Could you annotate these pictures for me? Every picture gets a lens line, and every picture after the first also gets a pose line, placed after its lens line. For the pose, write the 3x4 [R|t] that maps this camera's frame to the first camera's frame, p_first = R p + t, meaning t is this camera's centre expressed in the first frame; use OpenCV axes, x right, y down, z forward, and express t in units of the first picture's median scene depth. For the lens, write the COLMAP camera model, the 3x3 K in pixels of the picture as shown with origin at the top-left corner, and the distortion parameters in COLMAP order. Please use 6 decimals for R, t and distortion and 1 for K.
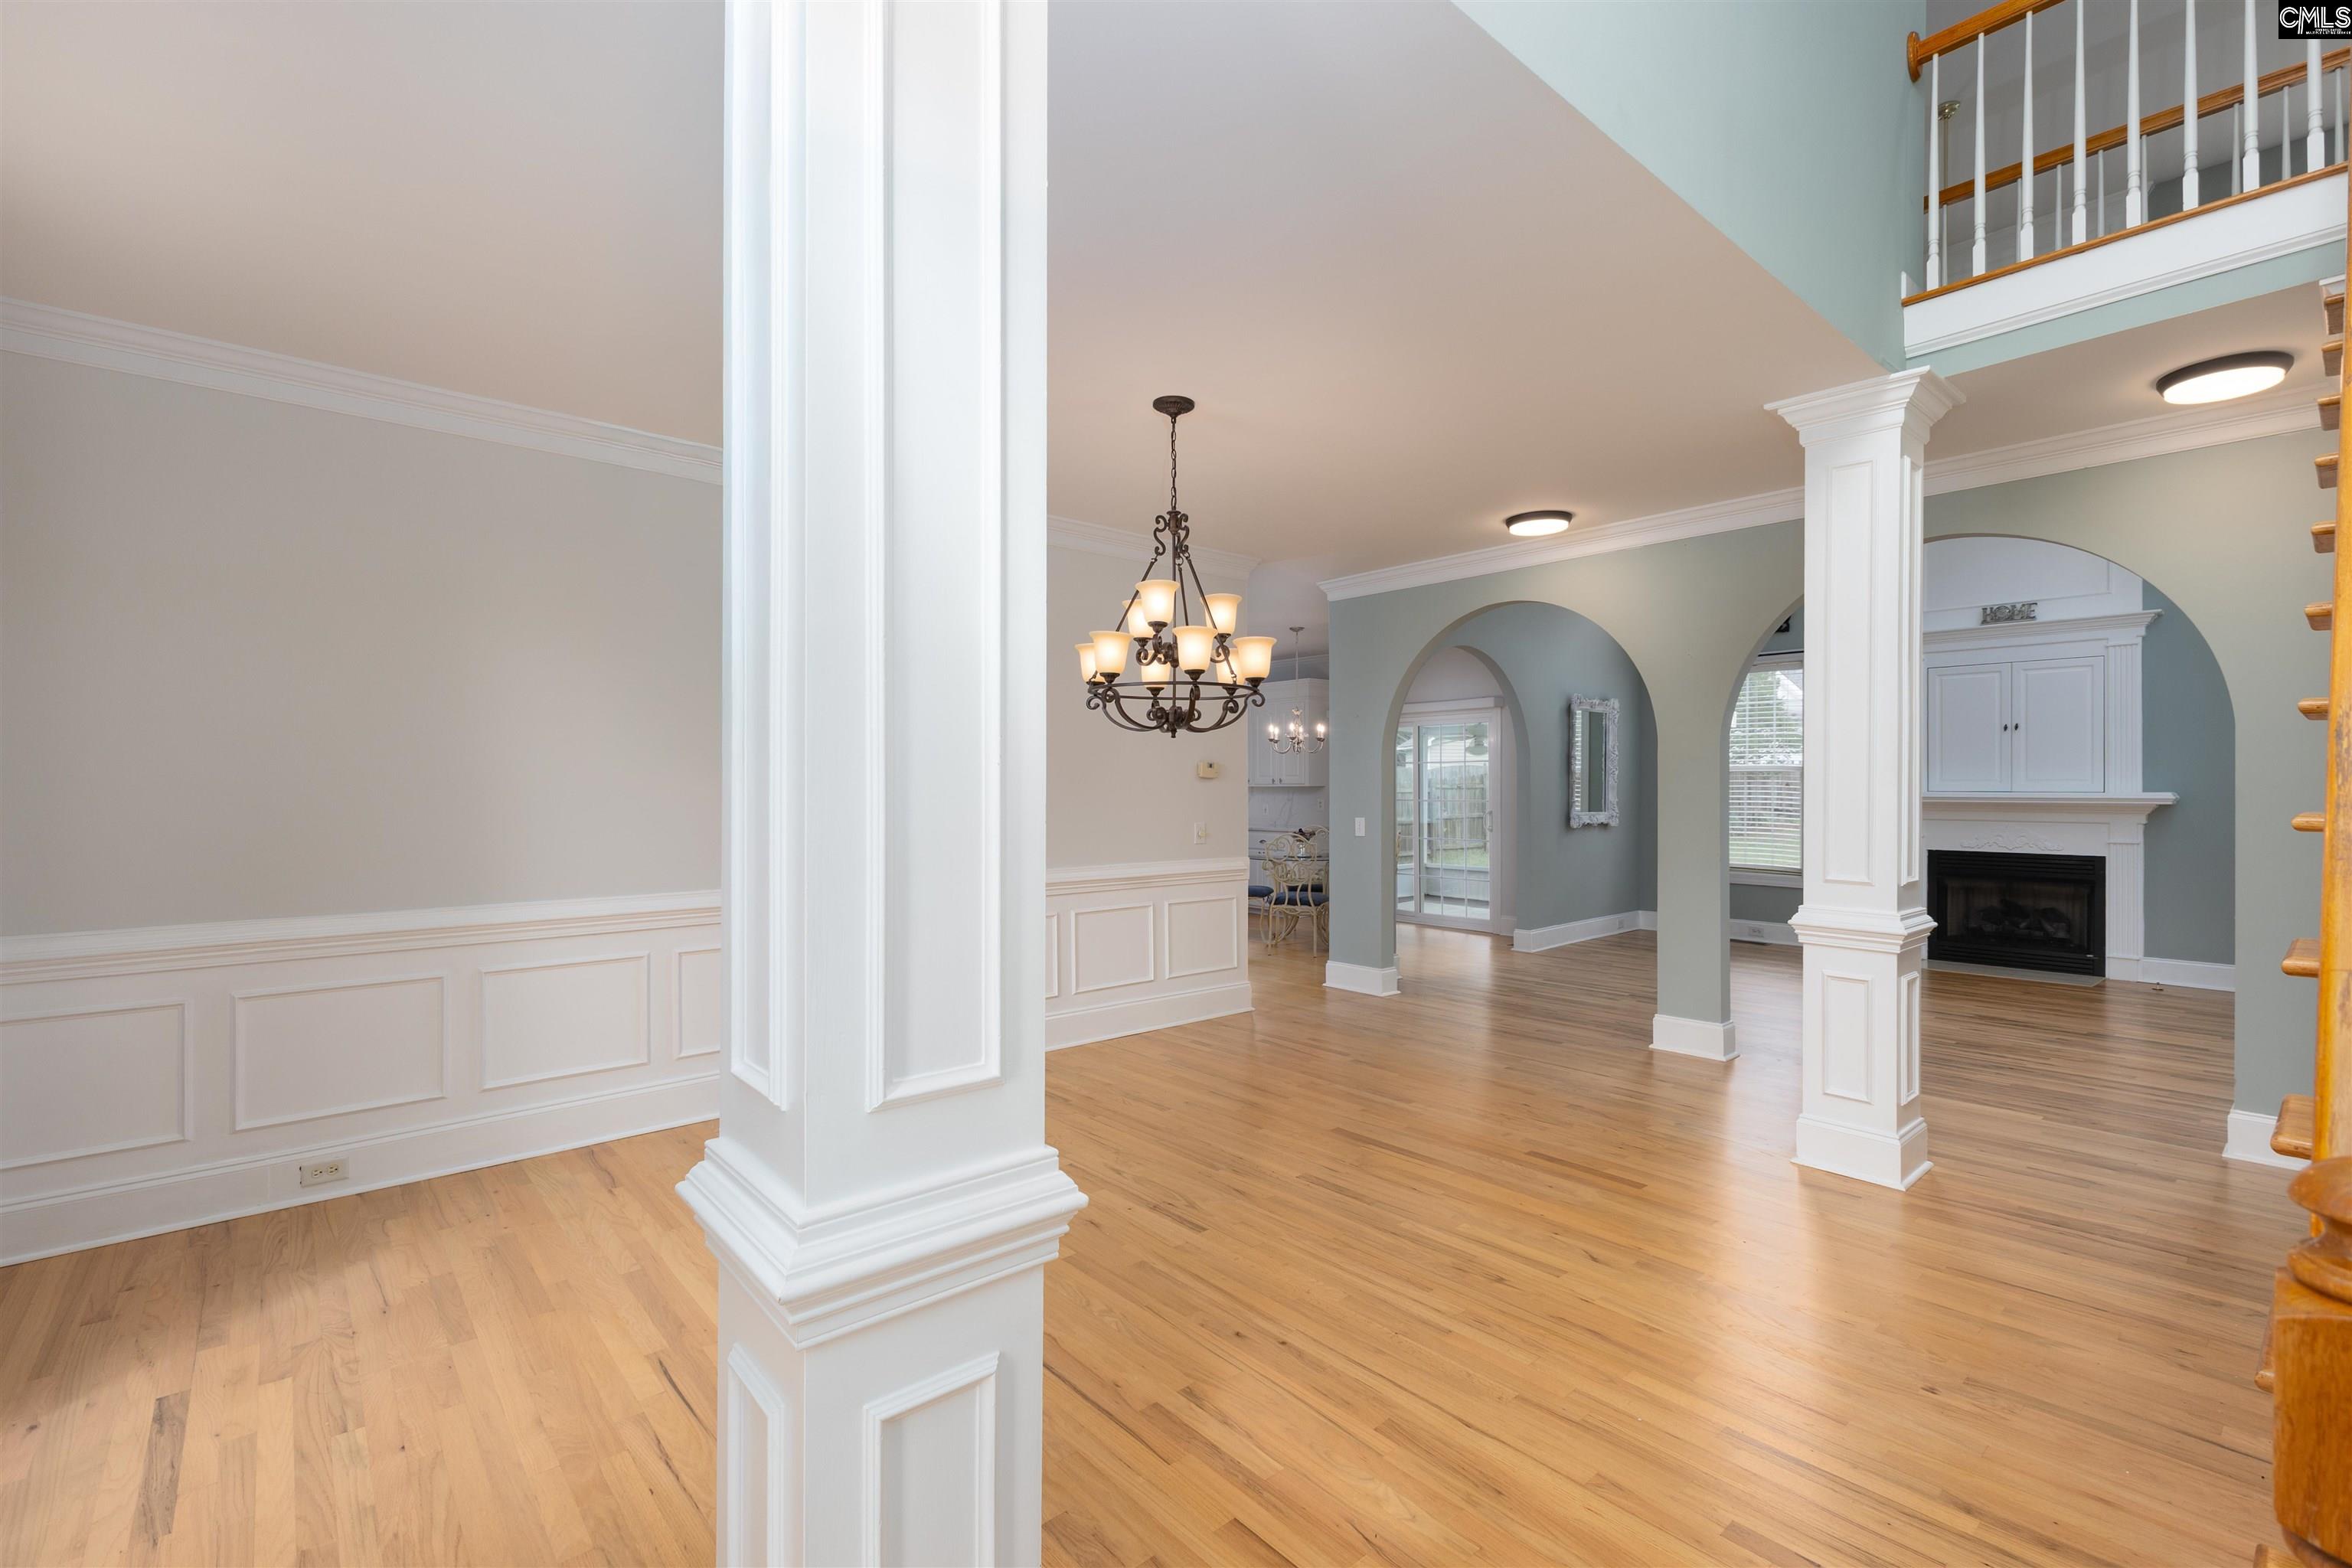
lens RADIAL K [[1022.1, 0, 1185.5], [0, 1022.1, 787.4], [0, 0, 1]] dist [0.013241, -0.000334]
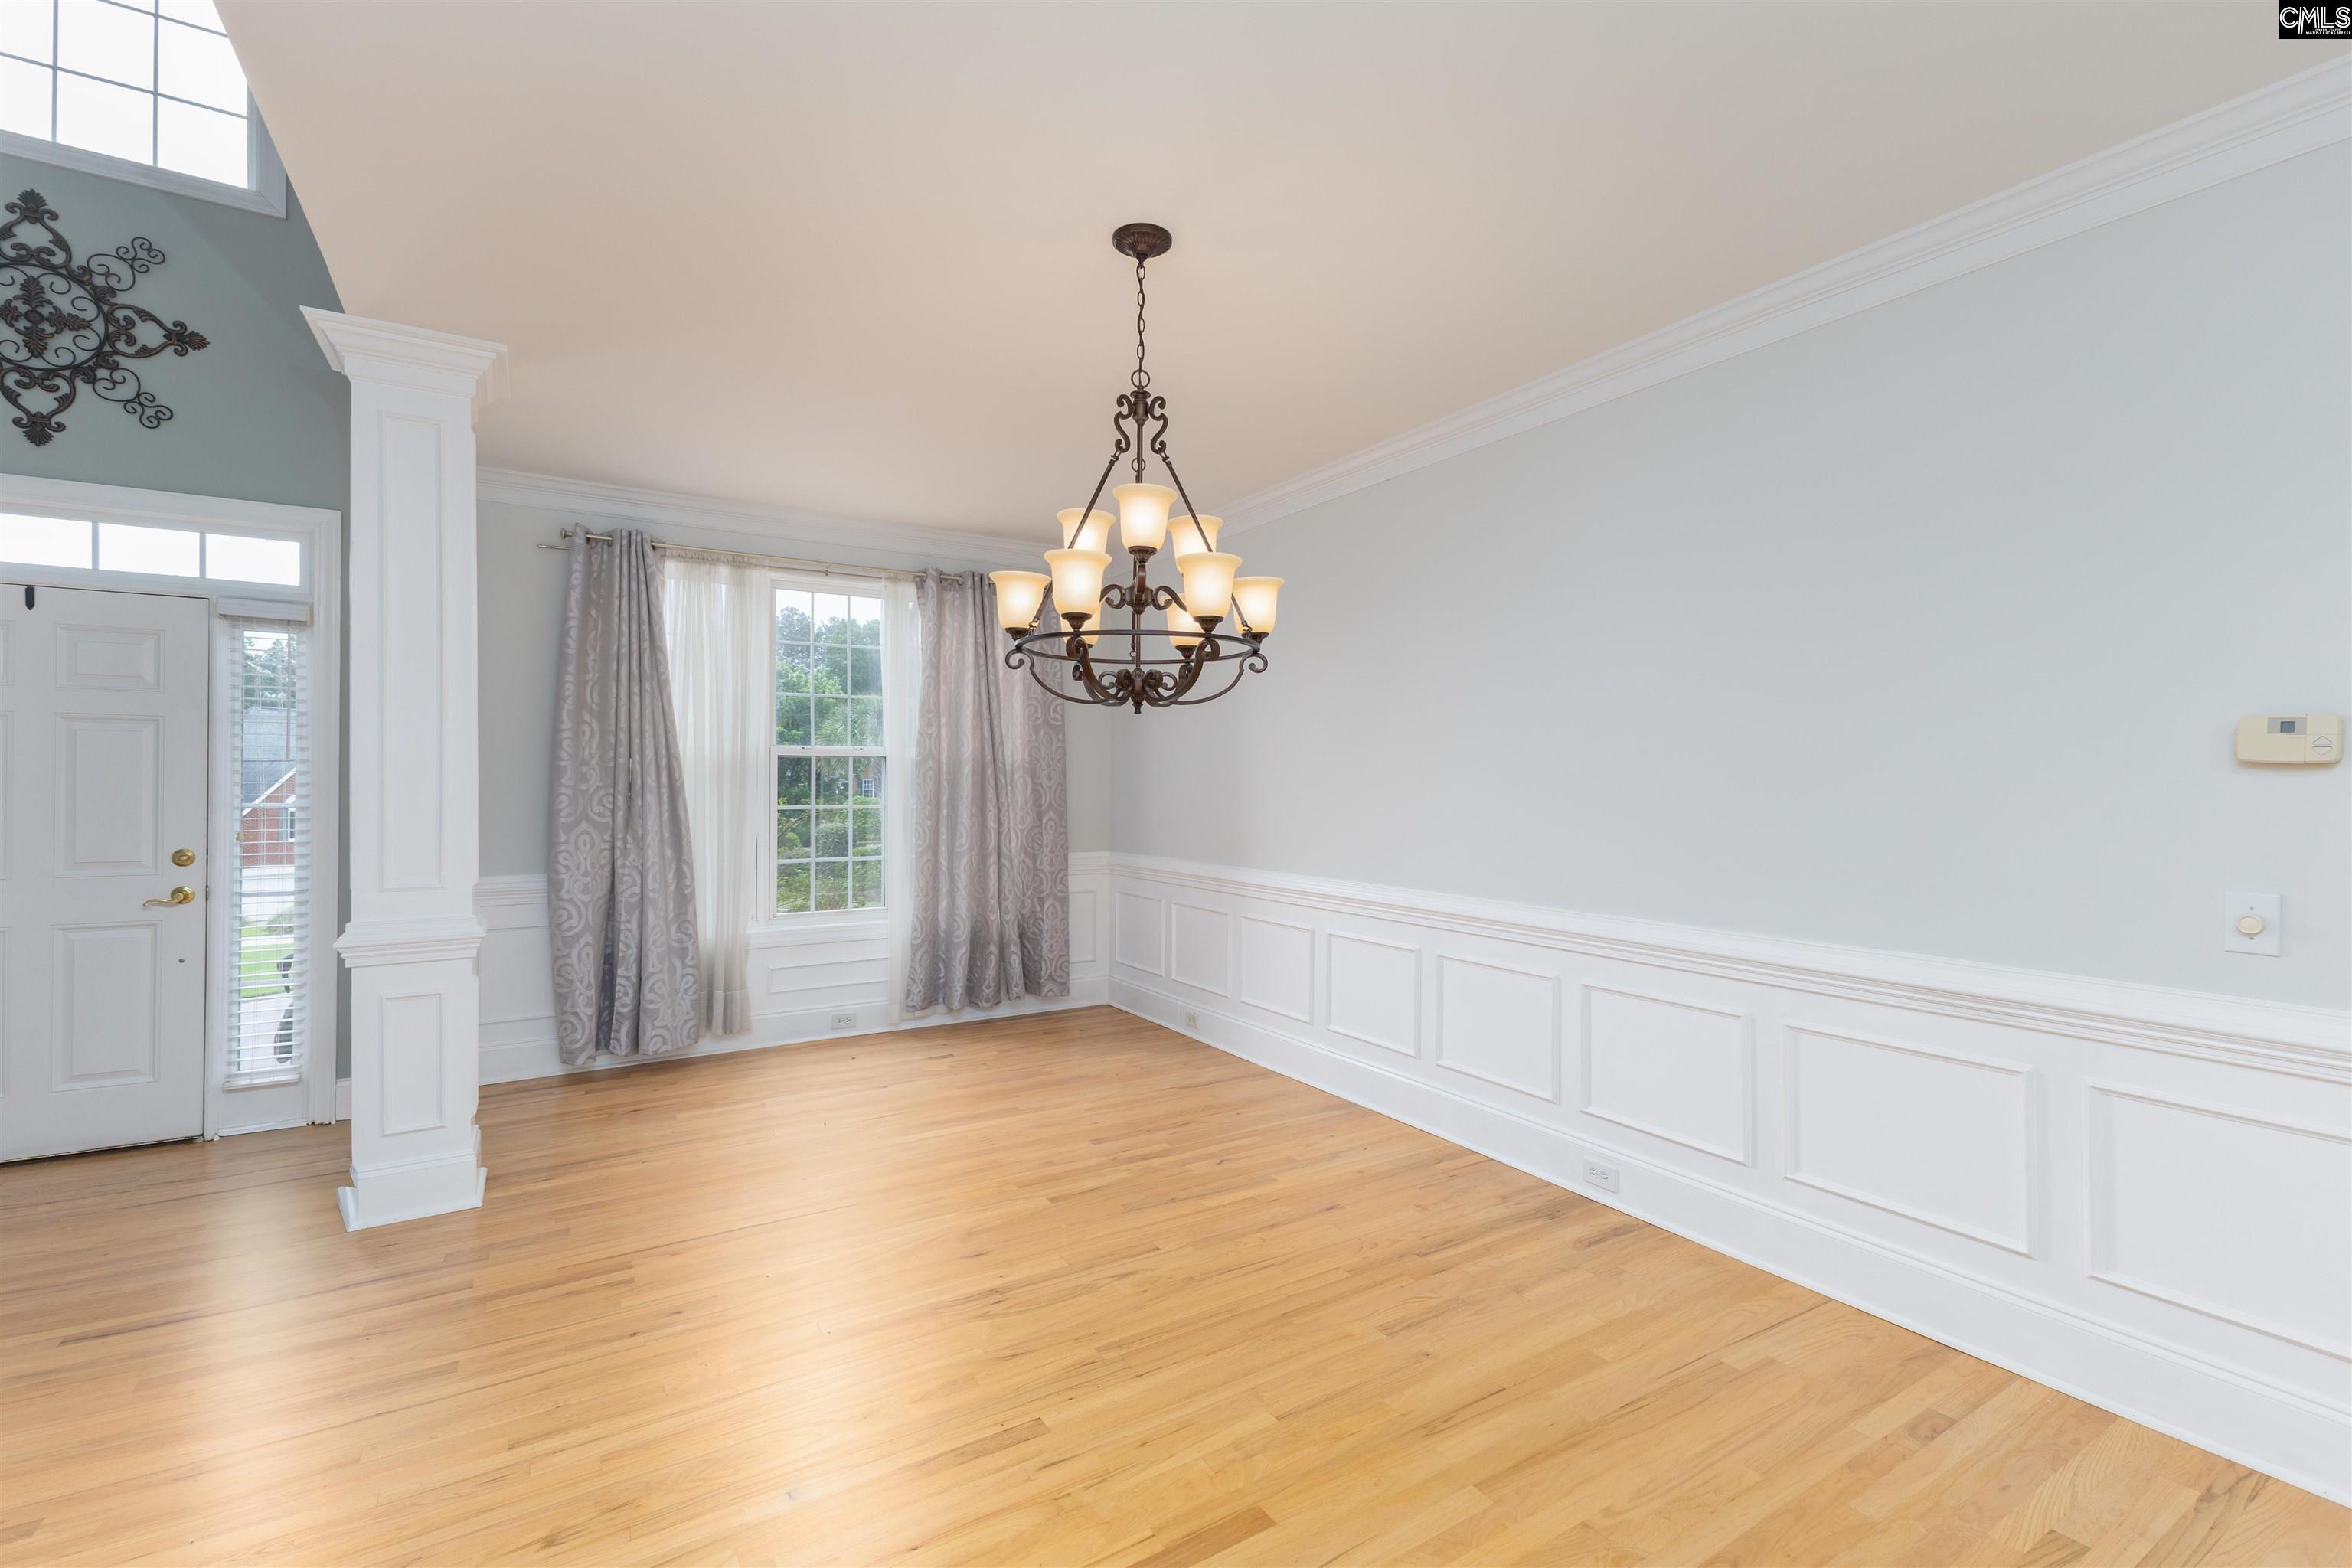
lens RADIAL K [[1022.1, 0, 1185.2], [0, 1022.1, 779.9], [0, 0, 1]] dist [0.013241, -0.000334]
pose [[-0.156082, -0.001618, -0.987743, 0.694544], [-0.012744, 0.999919, 0.000376, 0.000867], [0.987662, 0.012647, -0.156090, 1.170312]]
